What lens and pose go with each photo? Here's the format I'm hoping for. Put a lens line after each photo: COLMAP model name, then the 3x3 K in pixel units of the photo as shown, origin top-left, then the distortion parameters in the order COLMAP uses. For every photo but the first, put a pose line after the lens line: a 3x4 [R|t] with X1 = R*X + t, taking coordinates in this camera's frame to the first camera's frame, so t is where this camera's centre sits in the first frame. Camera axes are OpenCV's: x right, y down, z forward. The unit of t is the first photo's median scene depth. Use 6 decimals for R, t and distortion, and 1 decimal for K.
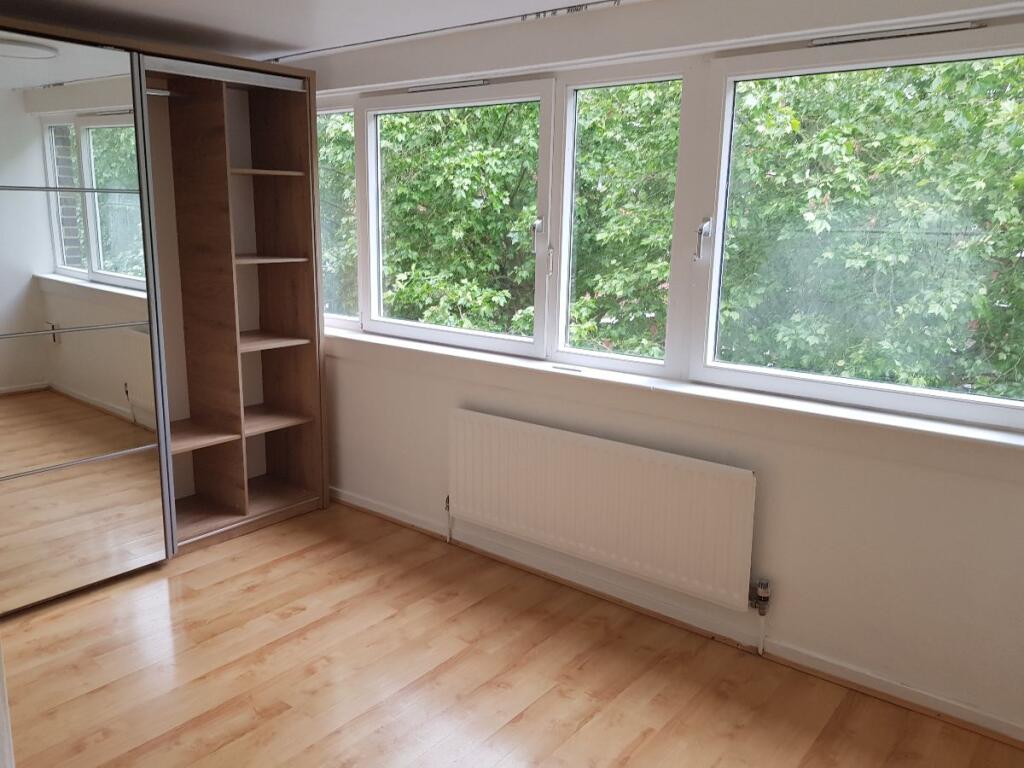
lens RADIAL K [[797.0, 0, 512.0], [0, 797.0, 384.0], [0, 0, 1]] dist [-0.003247, -0.002211]
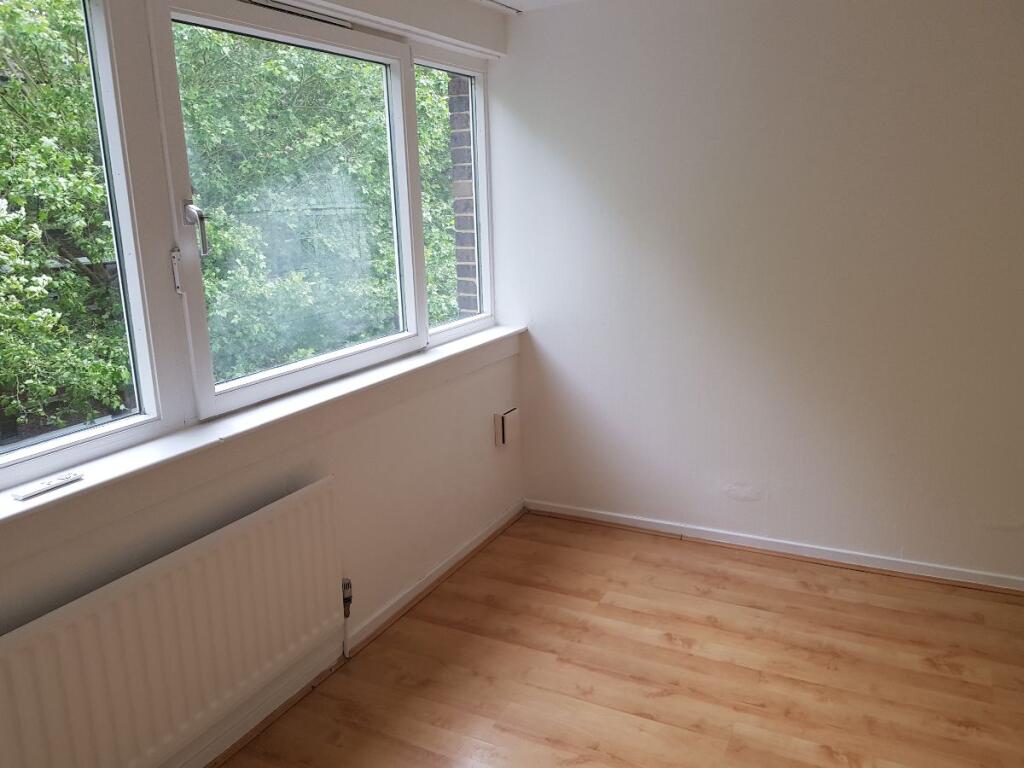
lens RADIAL K [[797.0, 0, 512.0], [0, 797.0, 384.0], [0, 0, 1]] dist [-0.003247, -0.002211]
pose [[-0.202456, -0.233635, 0.951013, -0.641414], [0.236149, 0.930818, 0.278946, -0.212098], [-0.950392, 0.281055, -0.133277, 0.985157]]
